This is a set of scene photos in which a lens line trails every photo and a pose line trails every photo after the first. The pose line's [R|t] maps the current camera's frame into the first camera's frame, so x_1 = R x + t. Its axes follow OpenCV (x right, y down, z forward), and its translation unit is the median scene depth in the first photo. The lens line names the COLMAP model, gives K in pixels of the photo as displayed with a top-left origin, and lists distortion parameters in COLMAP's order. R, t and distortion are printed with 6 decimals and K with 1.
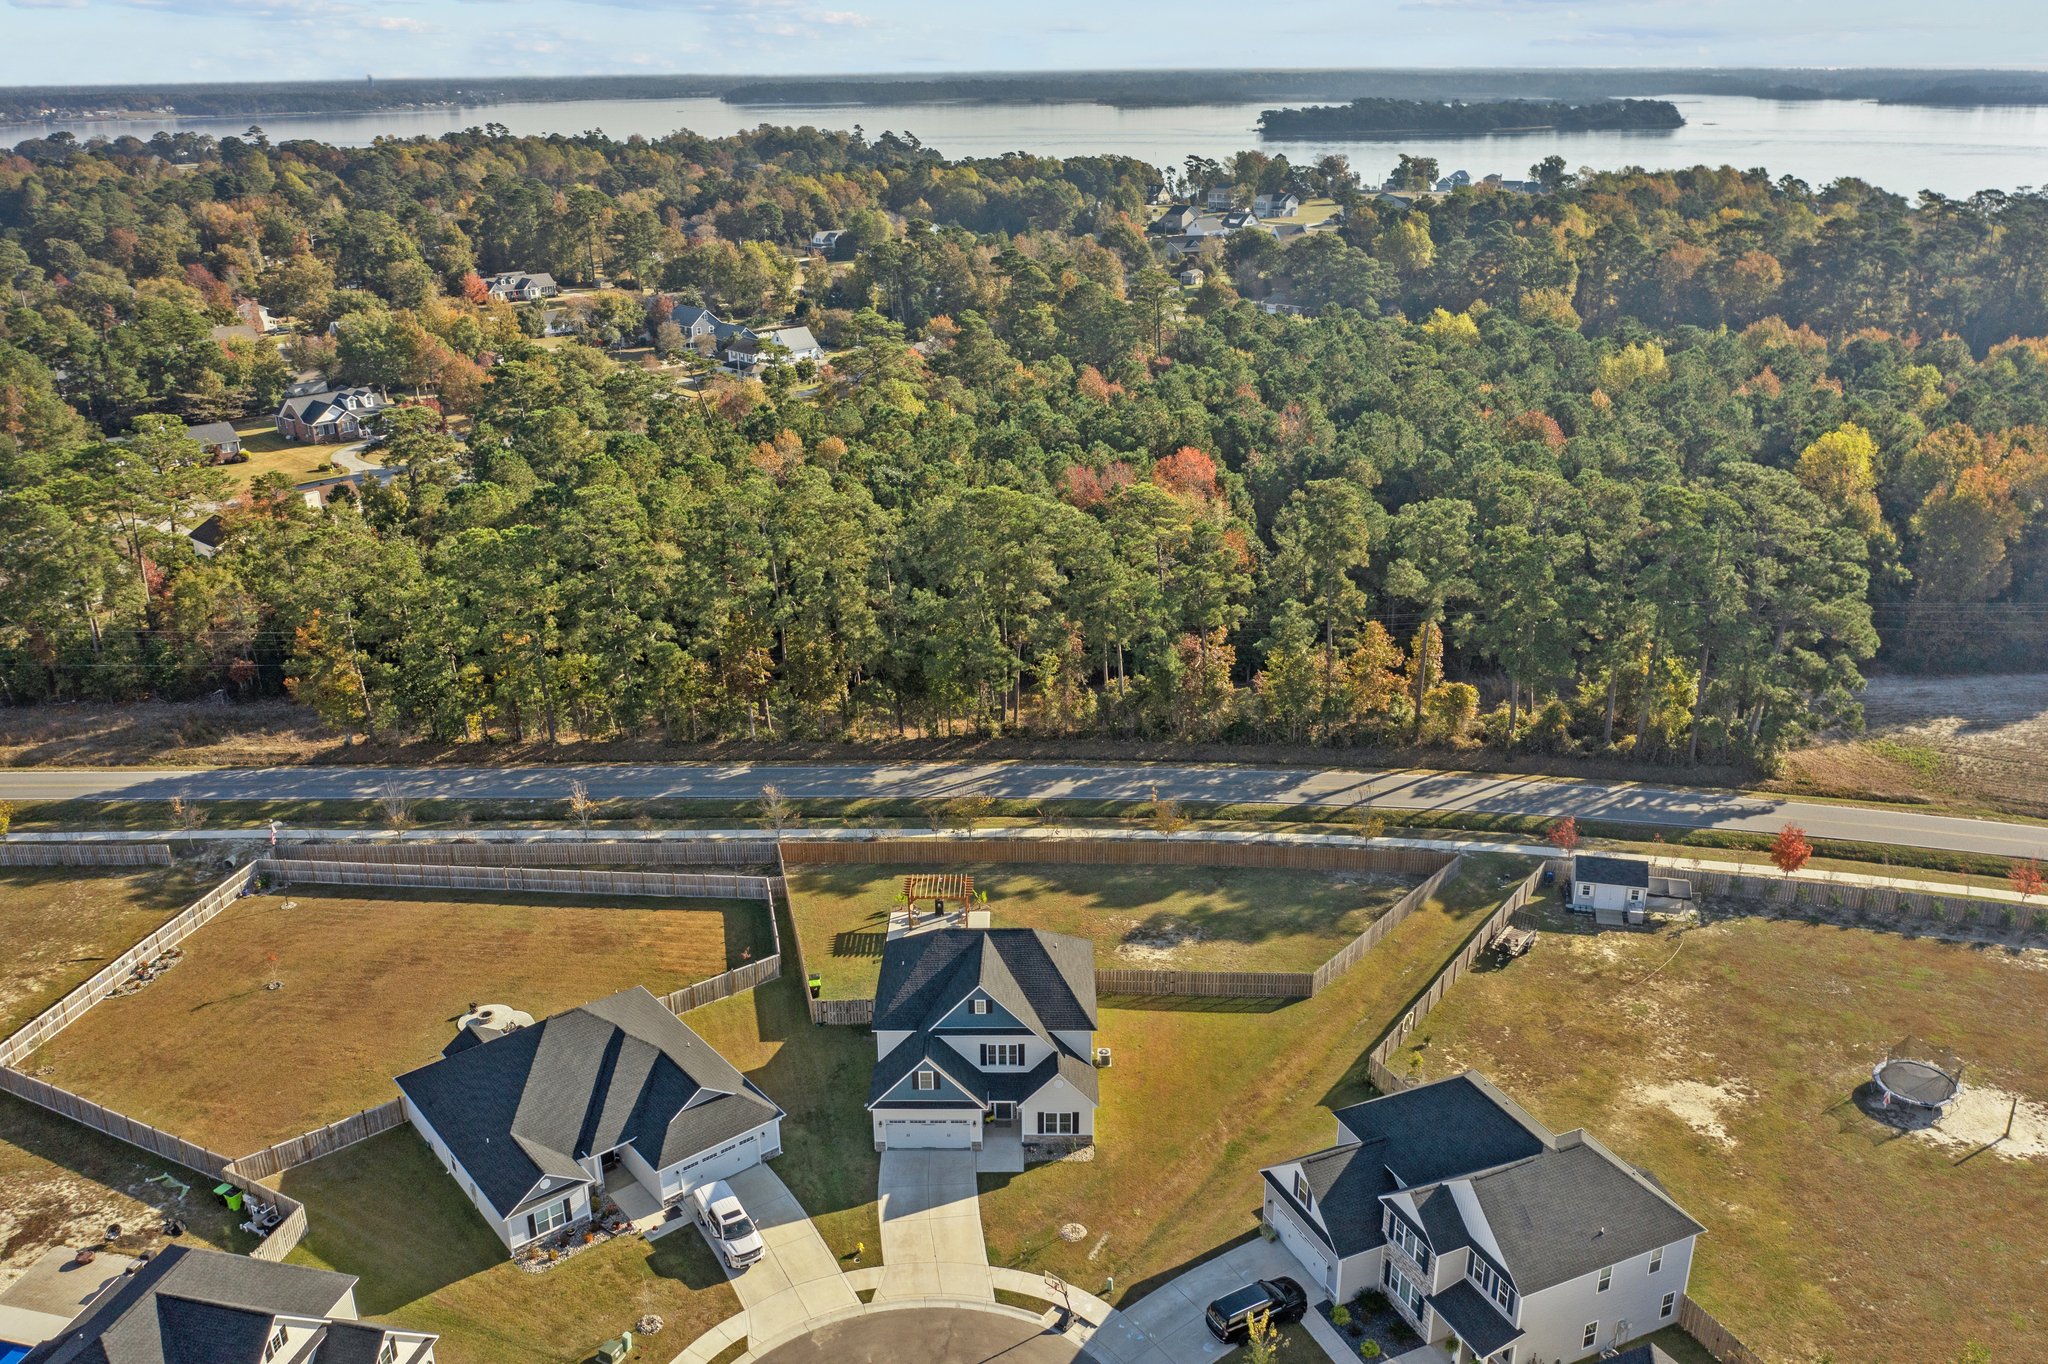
lens RADIAL K [[1619.3, 0, 1015.5], [0, 1619.3, 697.7], [0, 0, 1]] dist [-0.016065, -0.001519]
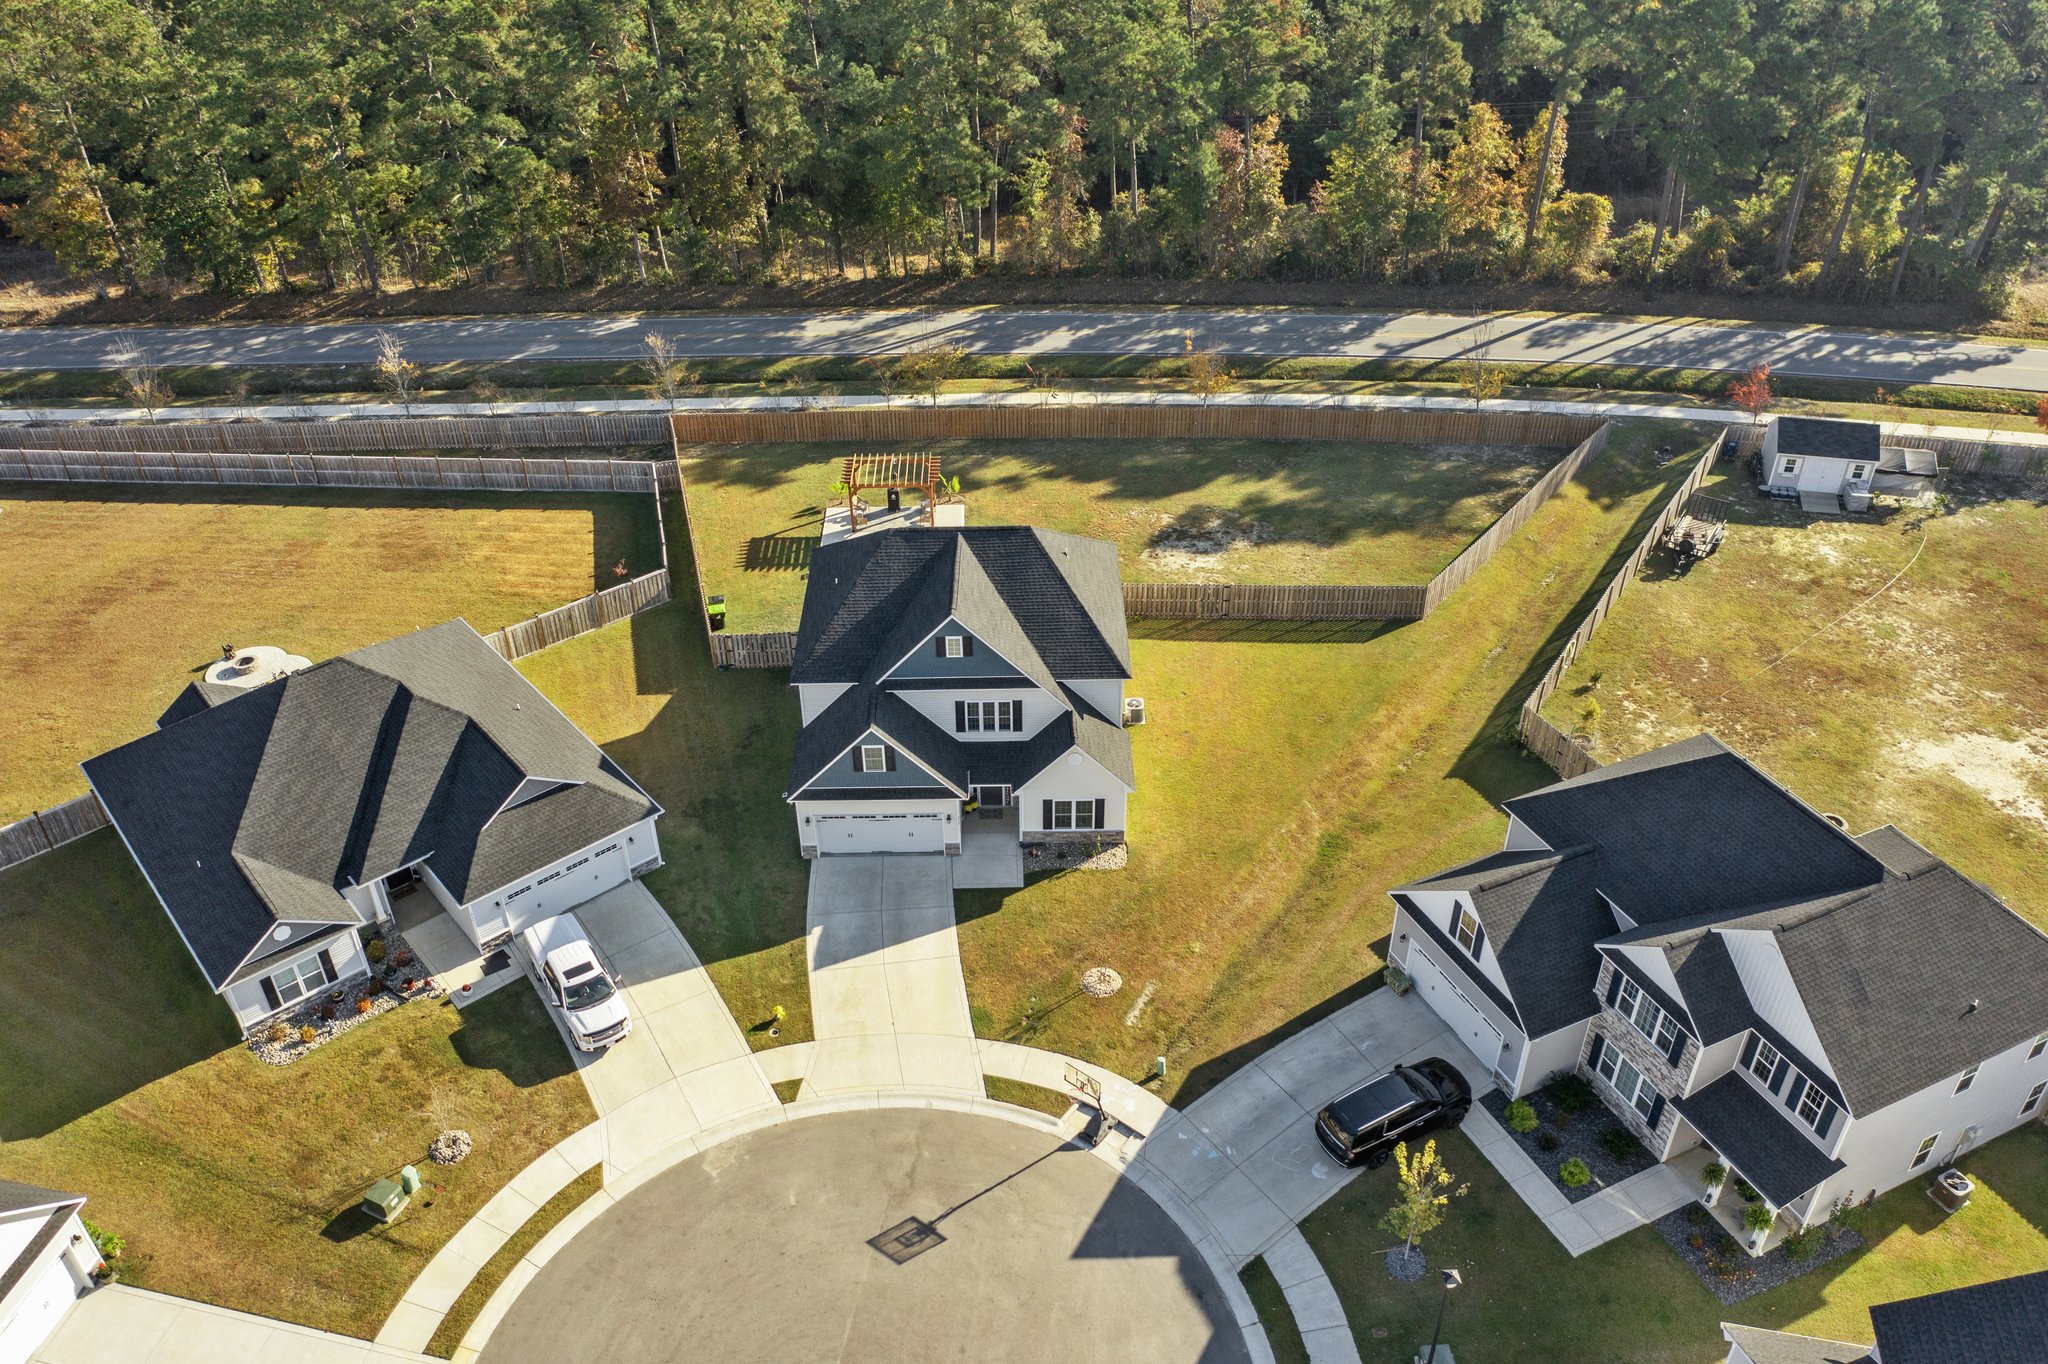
lens RADIAL K [[1619.3, 0, 1014.0], [0, 1619.3, 696.5], [0, 0, 1]] dist [-0.016065, -0.001519]
pose [[0.999762, -0.015078, 0.015782, -0.006109], [0.010832, 0.970473, 0.240965, 0.040005], [-0.018949, -0.240736, 0.970406, 0.270123]]
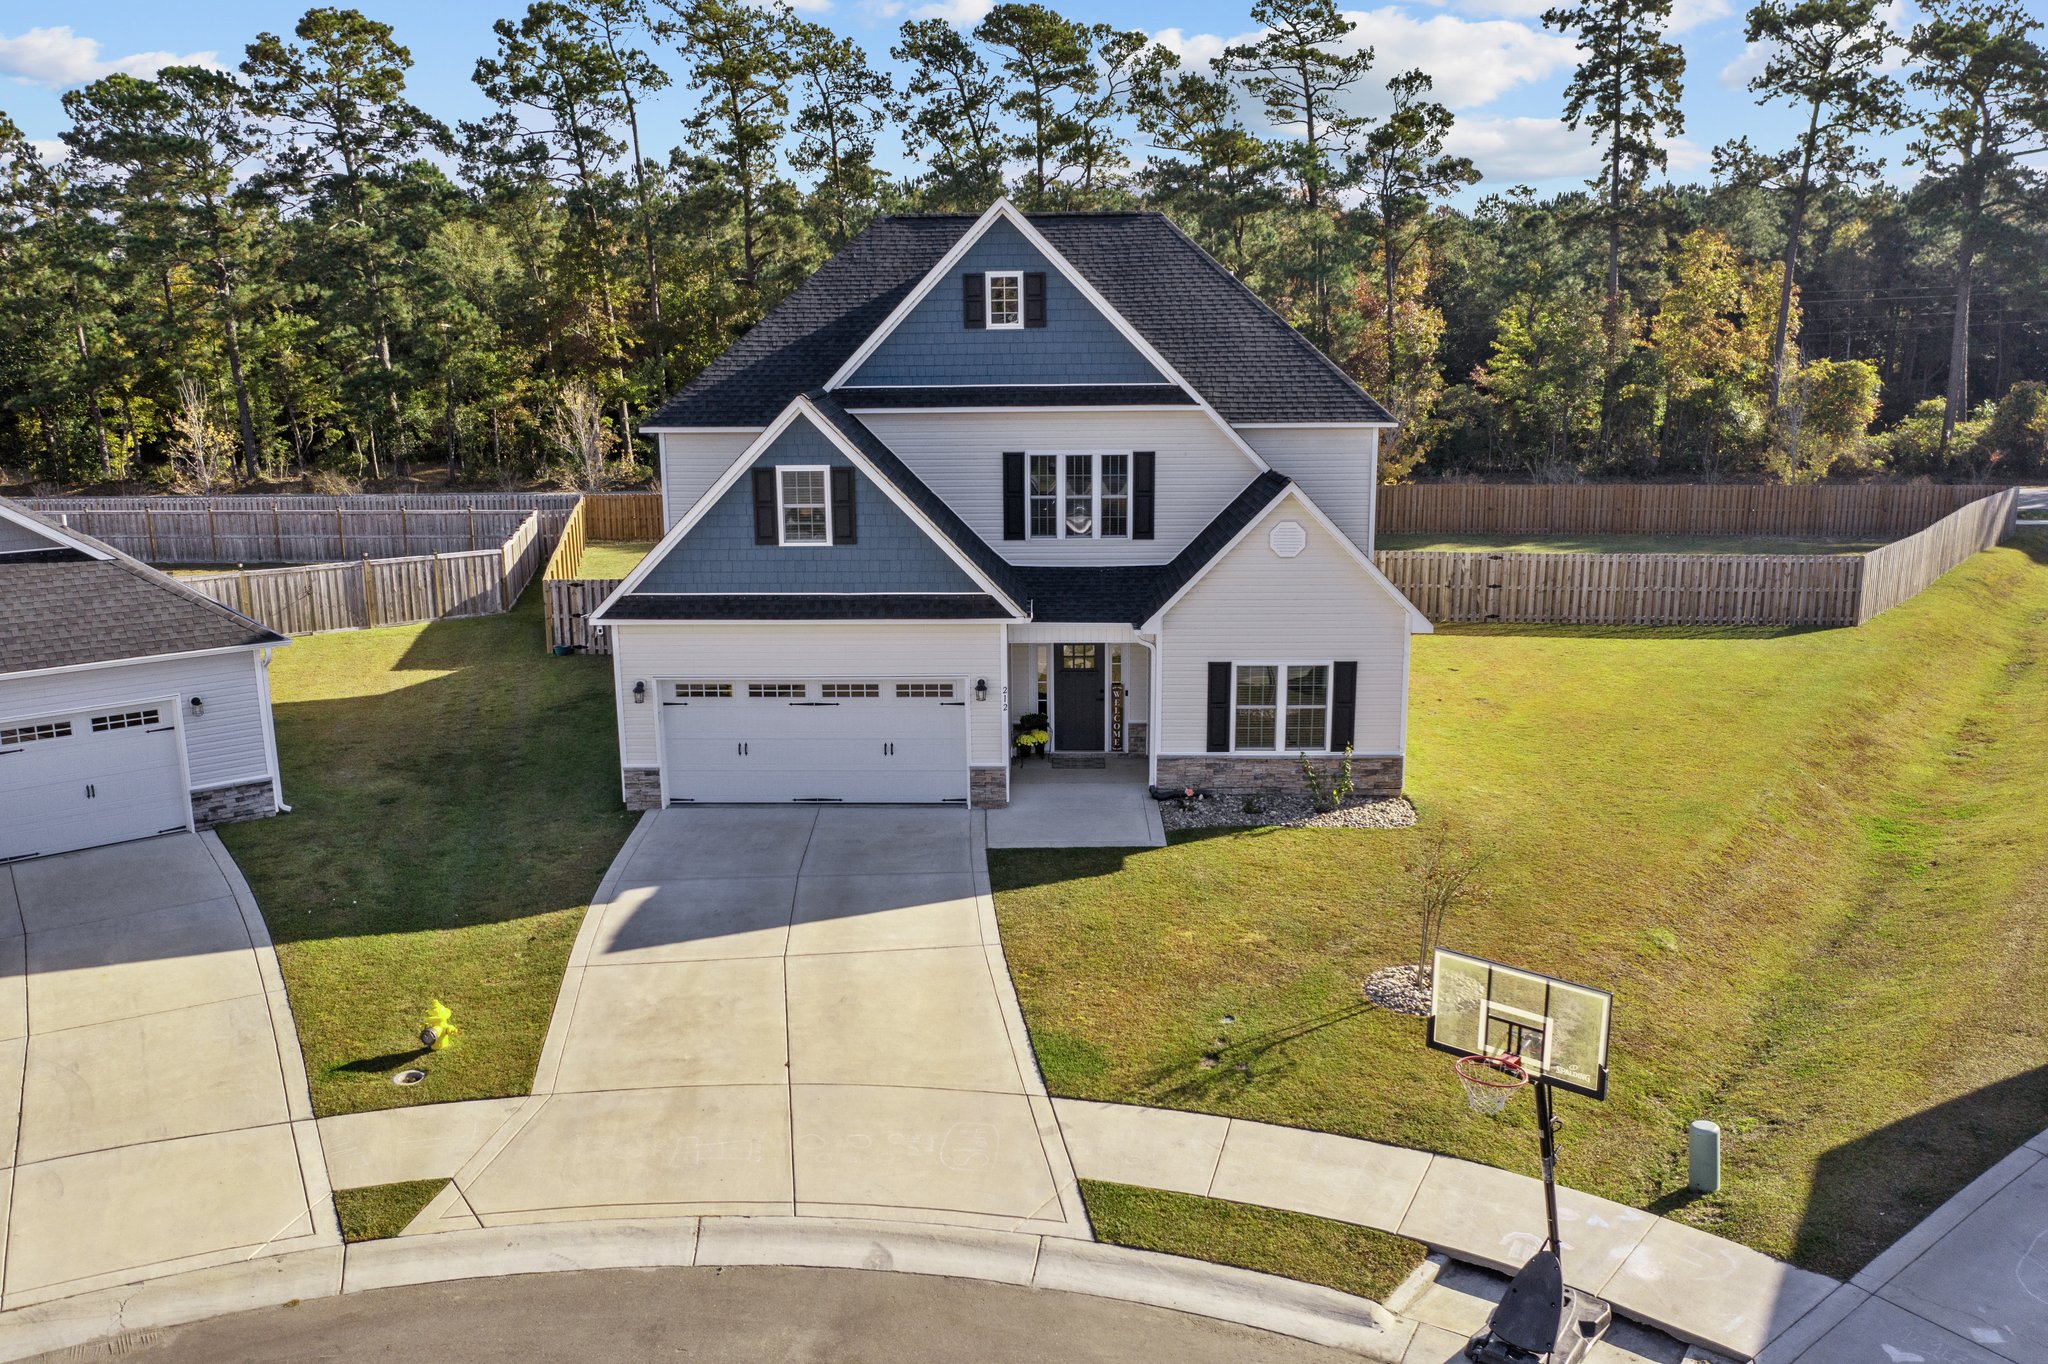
lens RADIAL K [[1619.3, 0, 1011.6], [0, 1619.3, 683.2], [0, 0, 1]] dist [-0.016065, -0.001519]
pose [[0.999954, 0.002461, -0.009234, -0.013159], [-0.003885, 0.987498, -0.157584, 0.227448], [0.008731, 0.157612, 0.987462, 0.542527]]
